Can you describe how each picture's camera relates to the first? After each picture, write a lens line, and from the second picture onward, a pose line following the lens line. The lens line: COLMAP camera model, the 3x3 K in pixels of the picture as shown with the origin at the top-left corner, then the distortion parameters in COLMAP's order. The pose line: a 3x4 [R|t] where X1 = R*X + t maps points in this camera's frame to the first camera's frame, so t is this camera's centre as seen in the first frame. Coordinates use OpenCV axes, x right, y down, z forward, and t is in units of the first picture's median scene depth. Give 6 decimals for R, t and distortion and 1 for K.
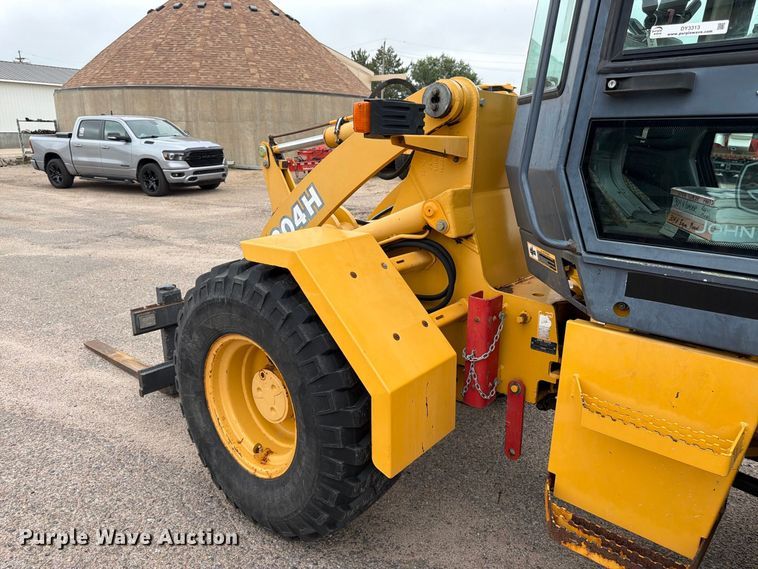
lens RADIAL K [[534.3, 0, 374.7], [0, 534.3, 291.9], [0, 0, 1]] dist [0.070533, -0.092845]
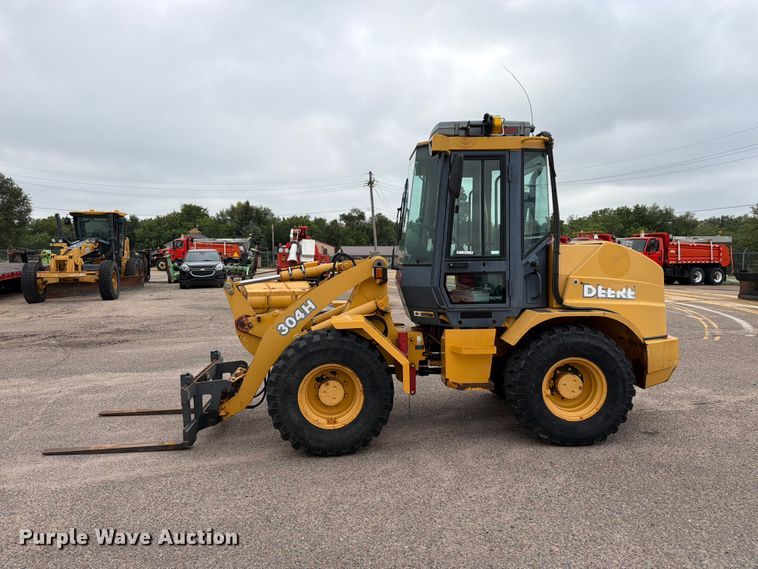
lens RADIAL K [[534.1, 0, 386.2], [0, 534.1, 286.3], [0, 0, 1]] dist [0.072139, -0.069276]
pose [[0.697776, -0.058886, 0.713891, -1.434740], [0.209253, 0.969900, -0.124526, 0.081791], [-0.685070, 0.236275, 0.689096, -0.705607]]
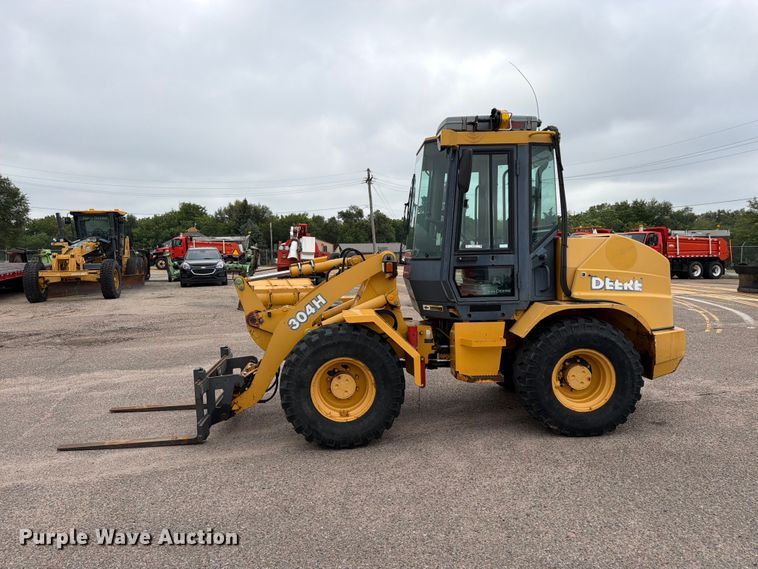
lens RADIAL K [[534.1, 0, 386.2], [0, 534.1, 286.3], [0, 0, 1]] dist [0.072139, -0.069276]
pose [[0.694562, -0.068898, 0.716127, -1.482323], [0.218457, 0.968602, -0.118690, 0.085332], [-0.685464, 0.238880, 0.687805, -0.684198]]
